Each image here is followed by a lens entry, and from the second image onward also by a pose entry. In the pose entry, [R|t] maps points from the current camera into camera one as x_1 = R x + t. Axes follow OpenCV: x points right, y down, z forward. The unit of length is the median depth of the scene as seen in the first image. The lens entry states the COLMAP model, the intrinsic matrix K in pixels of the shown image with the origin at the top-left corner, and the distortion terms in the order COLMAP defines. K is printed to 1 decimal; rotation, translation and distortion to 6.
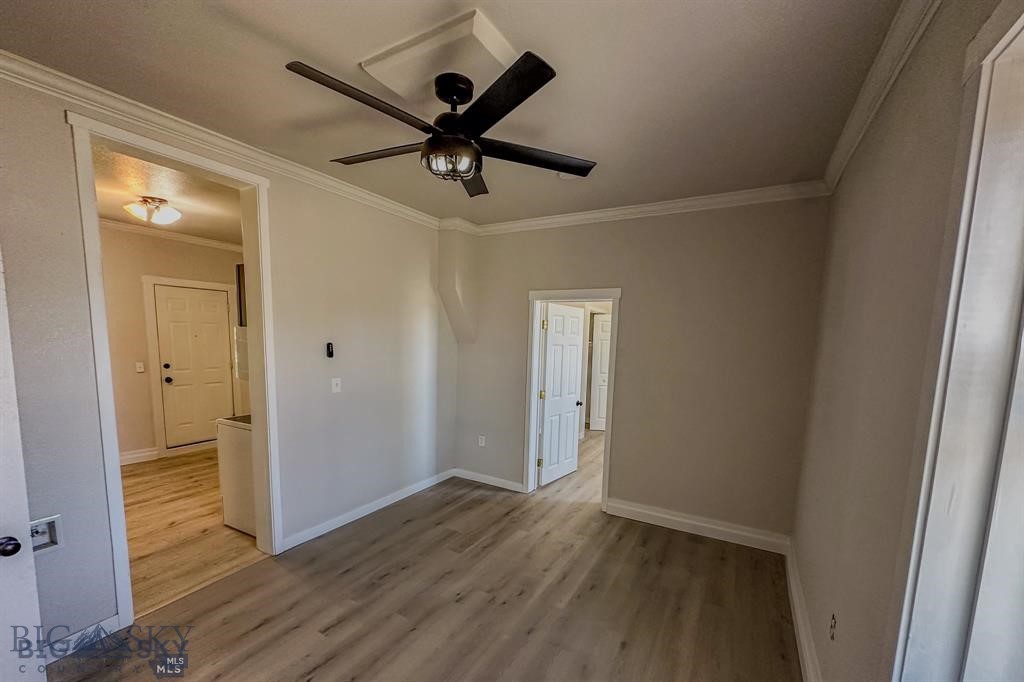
lens RADIAL K [[415.2, 0, 509.2], [0, 415.2, 374.0], [0, 0, 1]] dist [-0.000186, -0.000014]
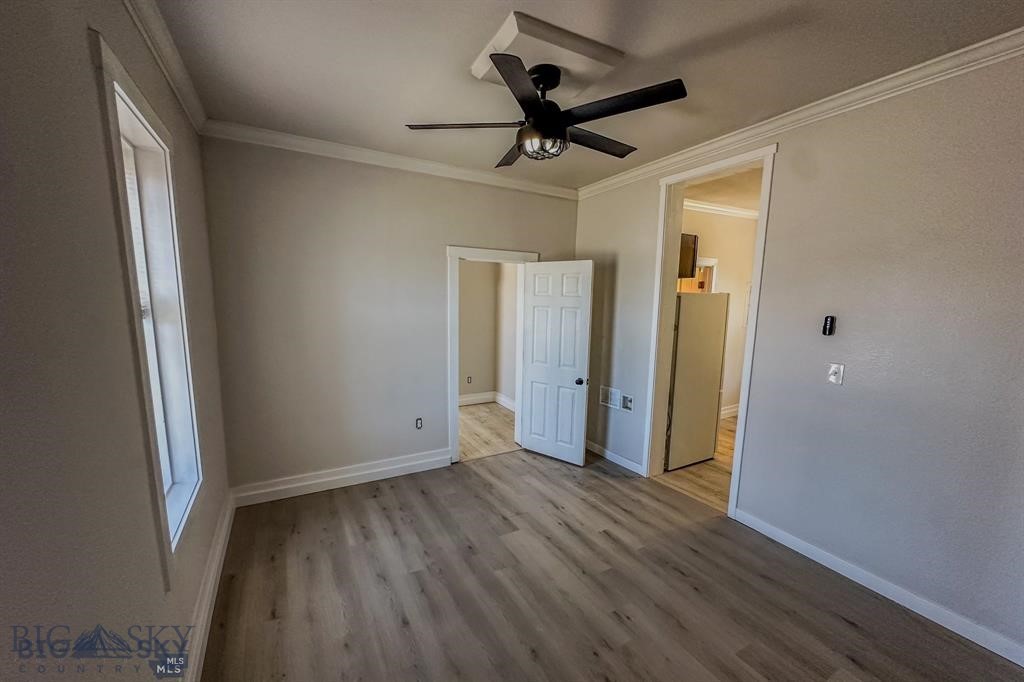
lens RADIAL K [[414.9, 0, 512.0], [0, 414.9, 341.0], [0, 0, 1]] dist [0.000154, 0.000001]
pose [[-0.511315, 0.061222, -0.857210, 0.622123], [-0.115482, 0.983518, 0.139126, -0.081546], [0.851599, 0.170129, -0.495818, 1.062806]]
